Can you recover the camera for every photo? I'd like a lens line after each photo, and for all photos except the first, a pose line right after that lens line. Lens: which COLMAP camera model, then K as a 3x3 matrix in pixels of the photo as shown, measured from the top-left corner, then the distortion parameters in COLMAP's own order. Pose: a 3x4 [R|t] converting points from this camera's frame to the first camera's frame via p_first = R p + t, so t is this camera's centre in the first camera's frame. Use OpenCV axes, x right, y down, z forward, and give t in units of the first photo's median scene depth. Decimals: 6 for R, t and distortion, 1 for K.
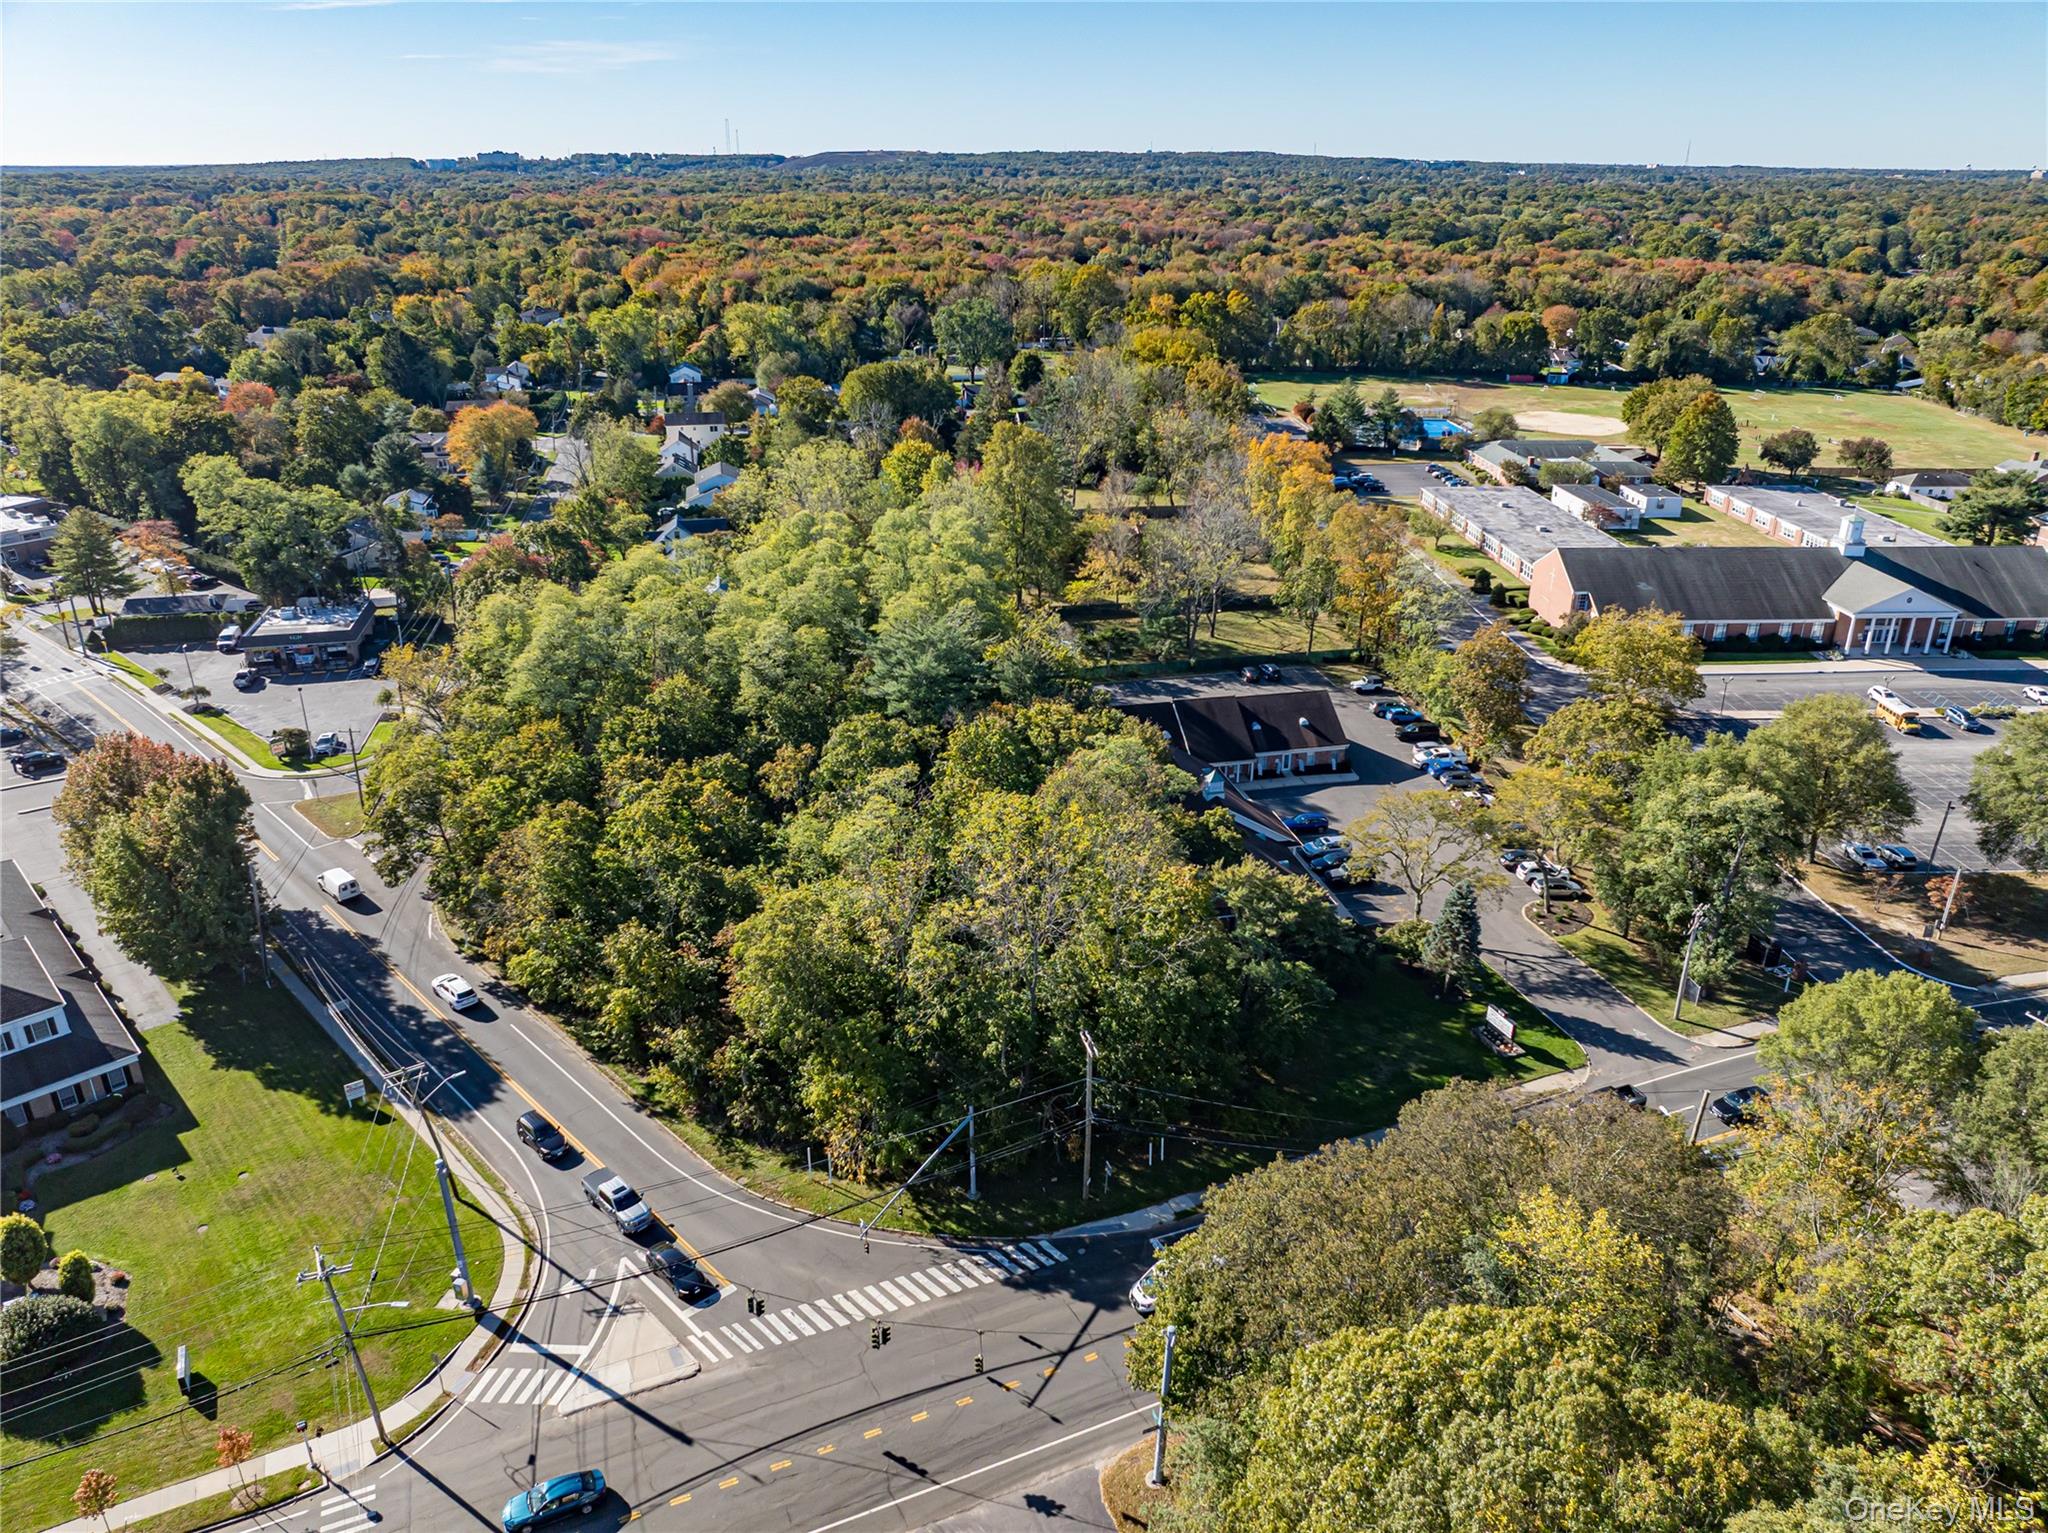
lens RADIAL K [[1444.5, 0, 1028.7], [0, 1444.5, 752.4], [0, 0, 1]] dist [-0.049044, 0.016646]
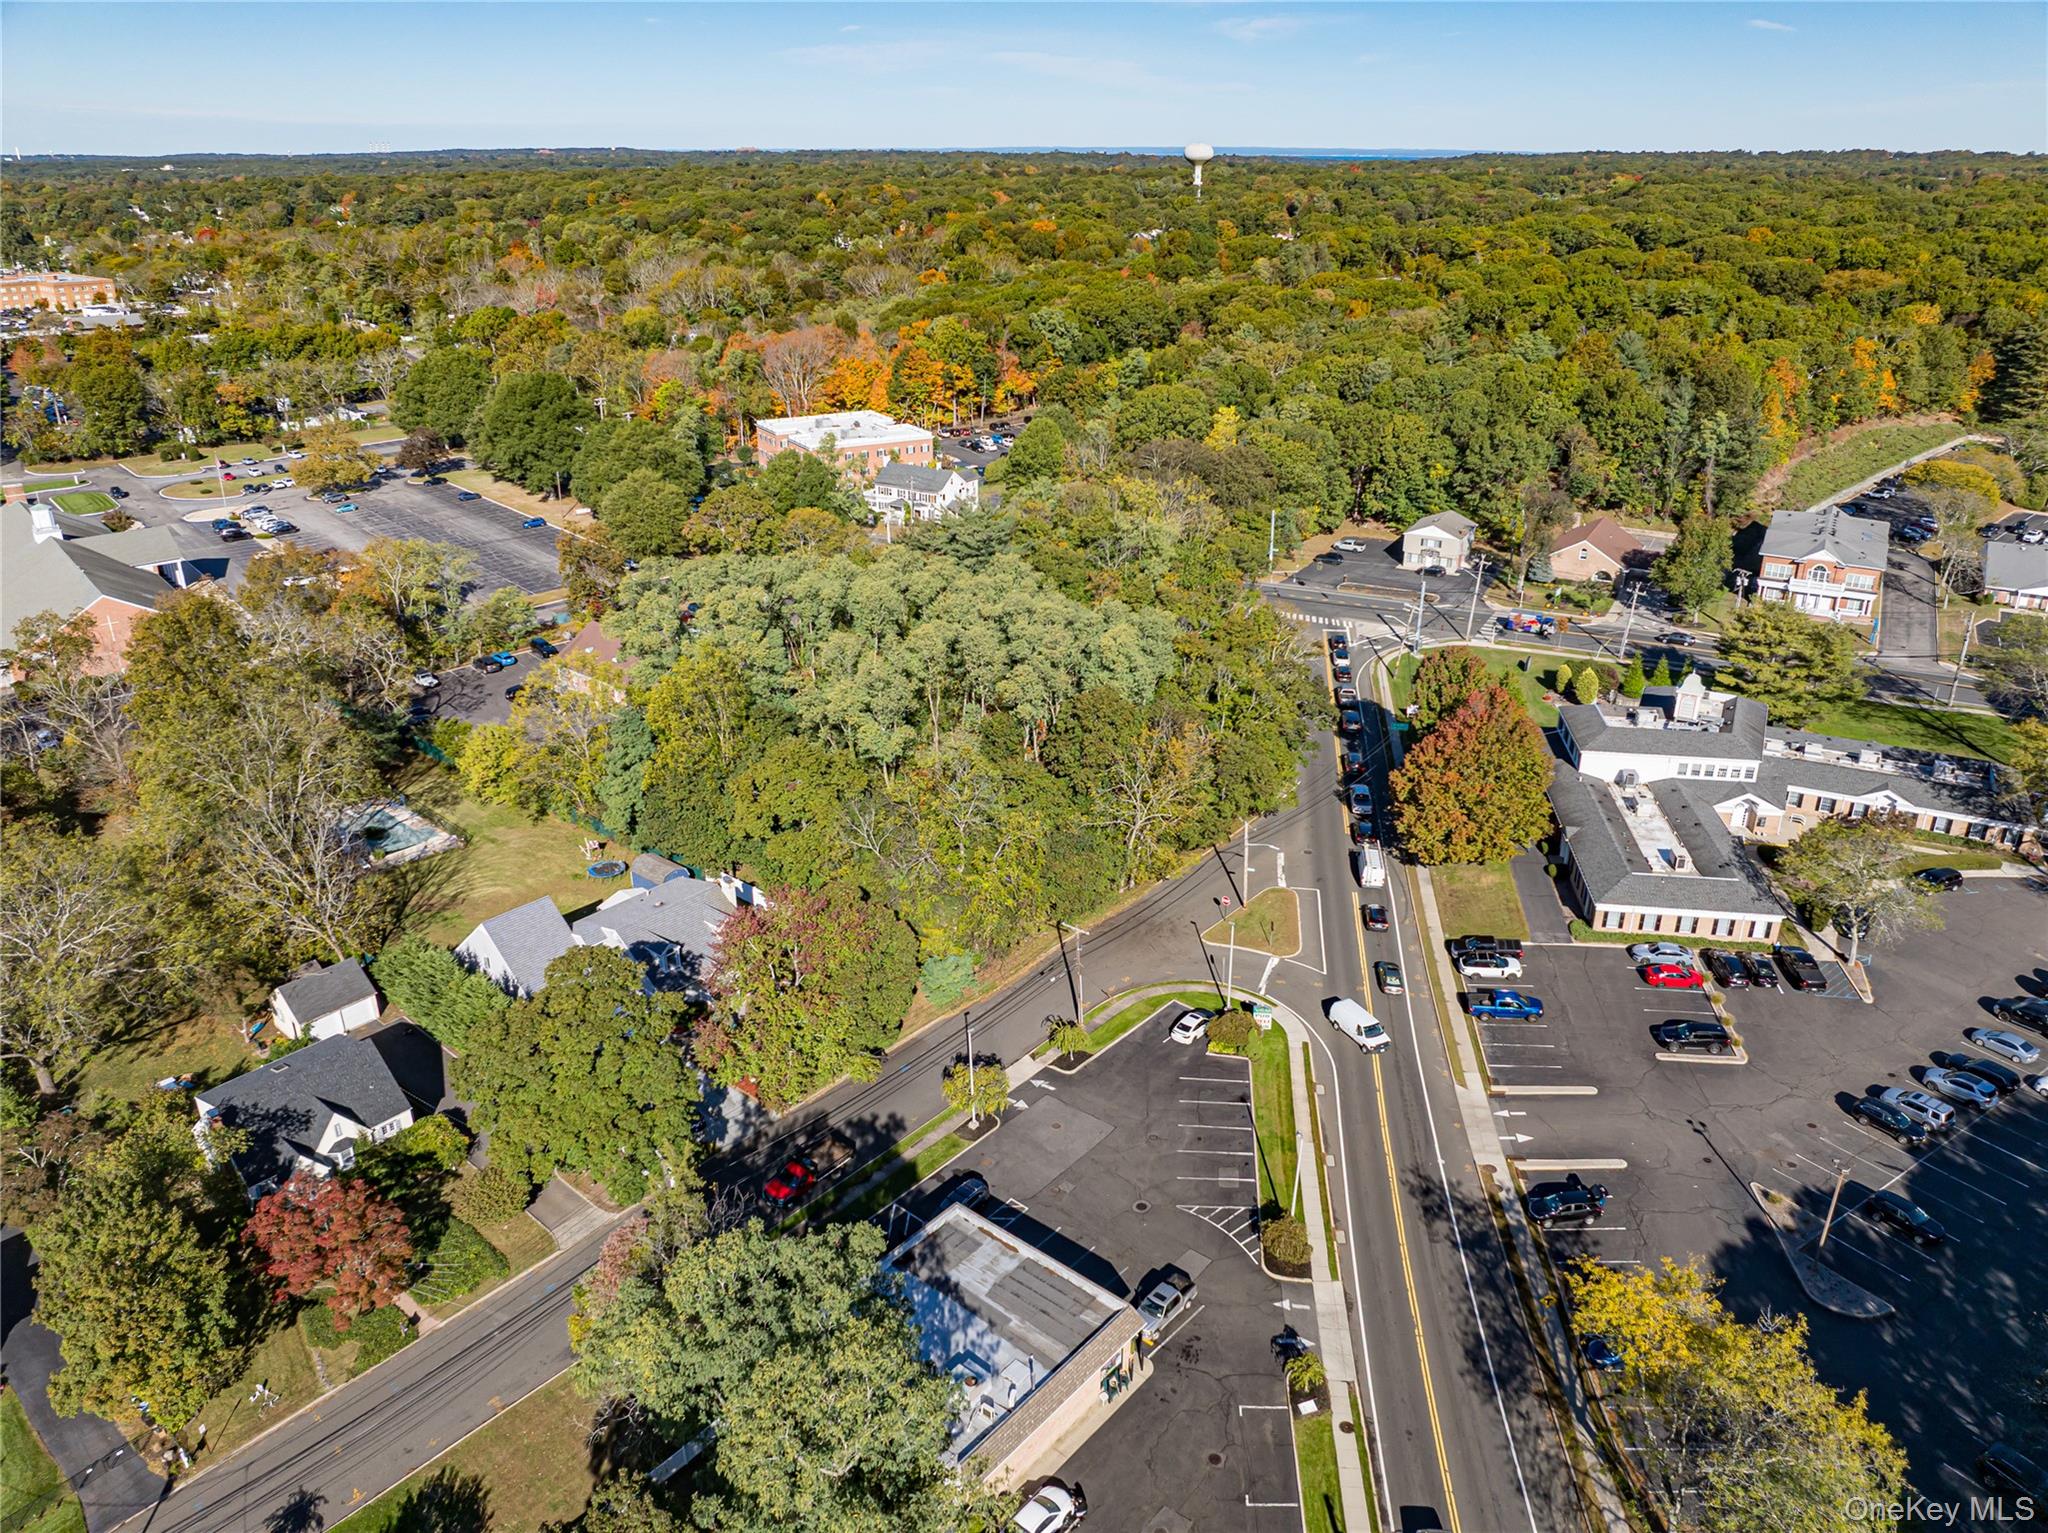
lens RADIAL K [[1444.5, 0, 1033.4], [0, 1444.5, 765.9], [0, 0, 1]] dist [-0.049044, 0.016646]
pose [[-0.607951, -0.319409, 0.726894, -0.953129], [0.304517, 0.751697, 0.584996, -0.559667], [-0.733257, 0.577001, -0.359729, 1.288785]]
